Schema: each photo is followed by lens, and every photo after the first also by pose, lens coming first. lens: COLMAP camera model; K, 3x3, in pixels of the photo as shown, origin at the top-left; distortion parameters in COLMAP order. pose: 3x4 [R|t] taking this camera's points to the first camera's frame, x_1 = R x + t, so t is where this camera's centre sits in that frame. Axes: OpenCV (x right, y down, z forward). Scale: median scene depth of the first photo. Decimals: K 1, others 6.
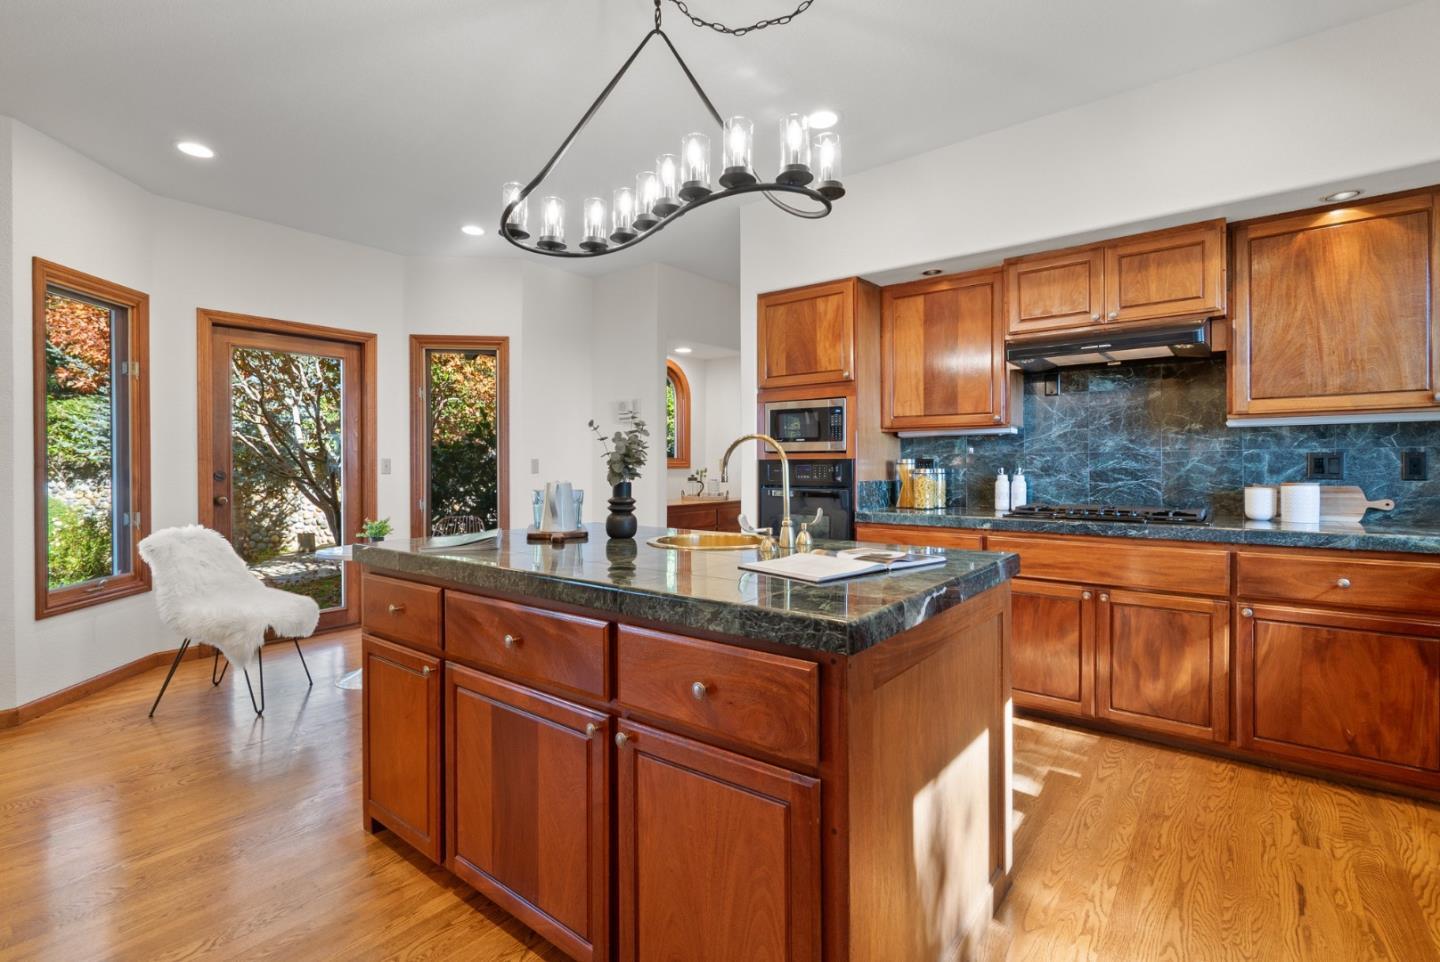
lens RADIAL K [[669.3, 0, 716.6], [0, 669.3, 469.1], [0, 0, 1]] dist [-0.002039, 0.001101]
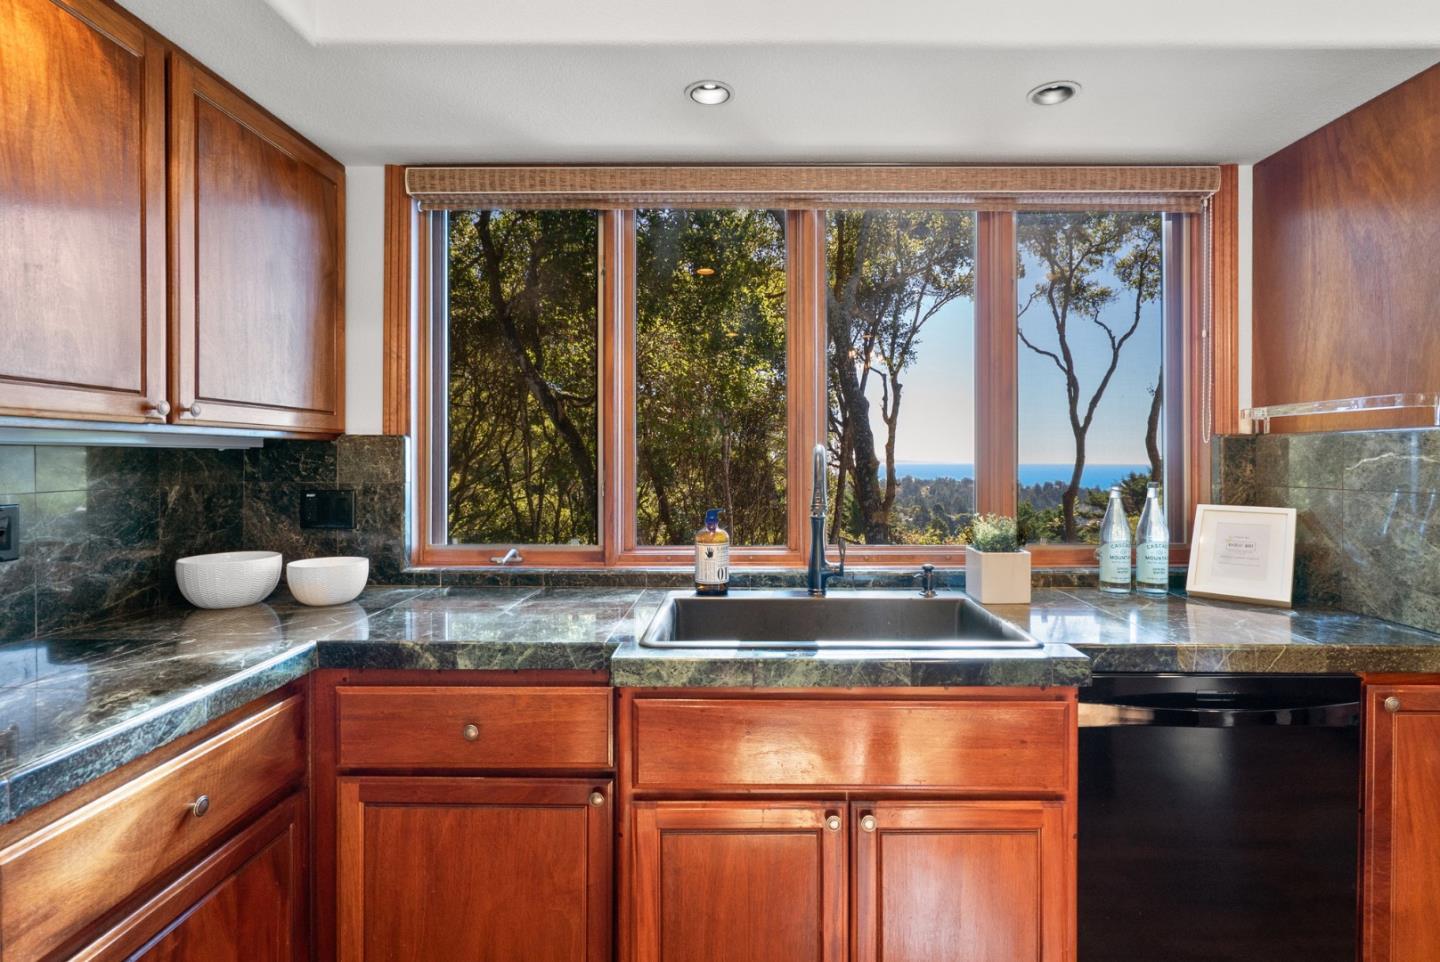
lens RADIAL K [[669.3, 0, 733.1], [0, 669.3, 459.3], [0, 0, 1]] dist [-0.002039, 0.001101]
pose [[-0.610459, 0.004126, 0.792037, 0.299563], [0.003862, 0.999990, -0.002232, -0.052971], [-0.792038, 0.001696, -0.610469, 0.838208]]
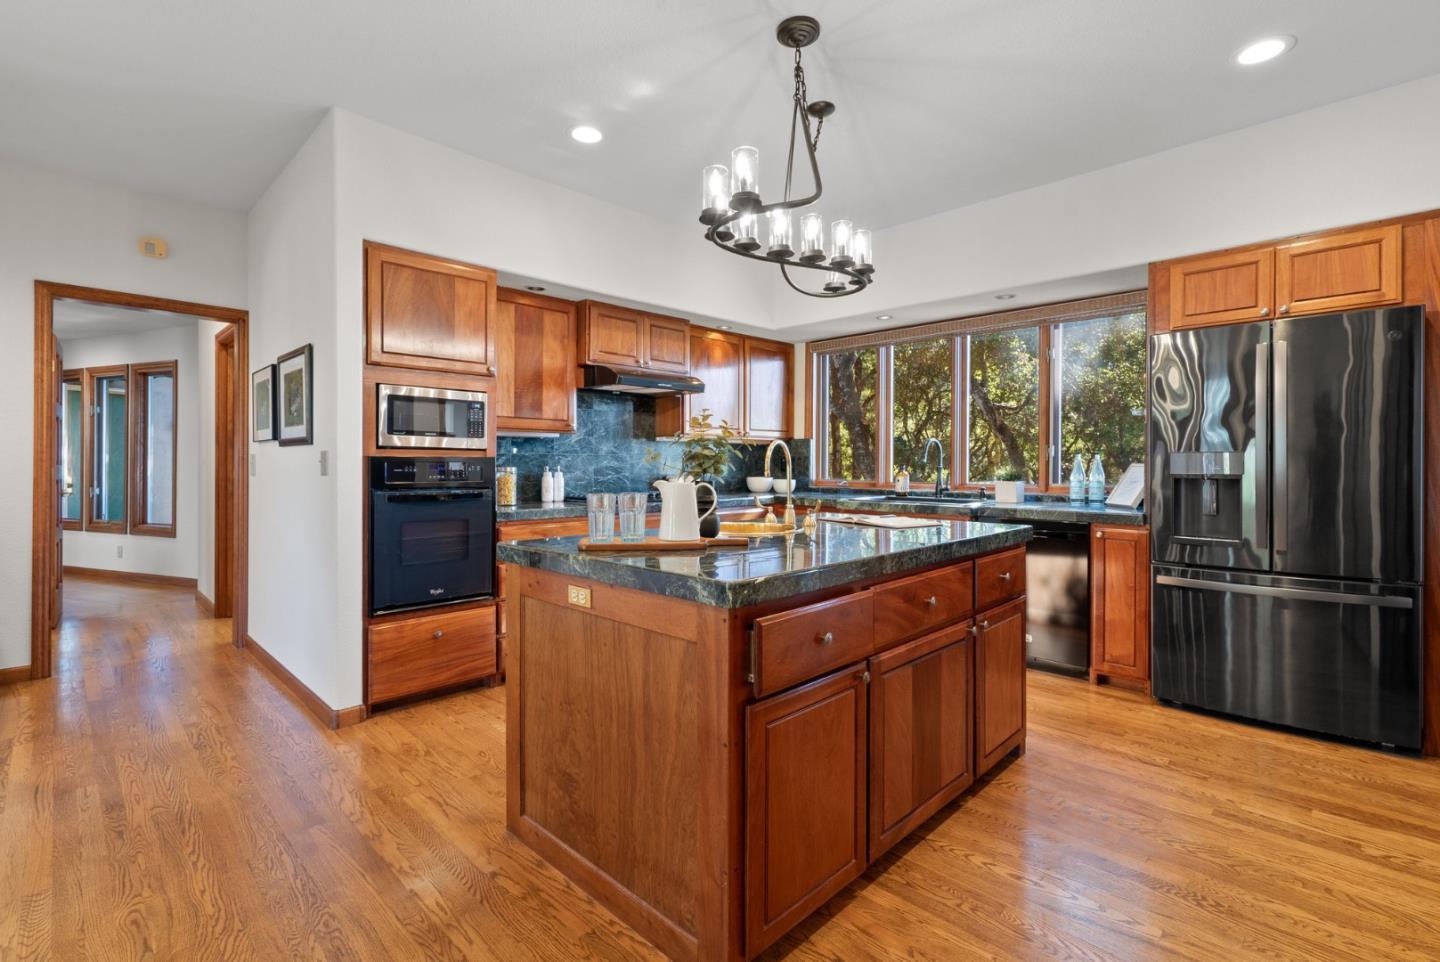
lens RADIAL K [[669.3, 0, 725.7], [0, 669.3, 473.2], [0, 0, 1]] dist [-0.002039, 0.001101]
pose [[0.095473, -0.013375, 0.995342, -0.936938], [0.002891, 0.999909, 0.013159, -0.005533], [-0.995428, 0.001622, 0.095503, 0.737639]]
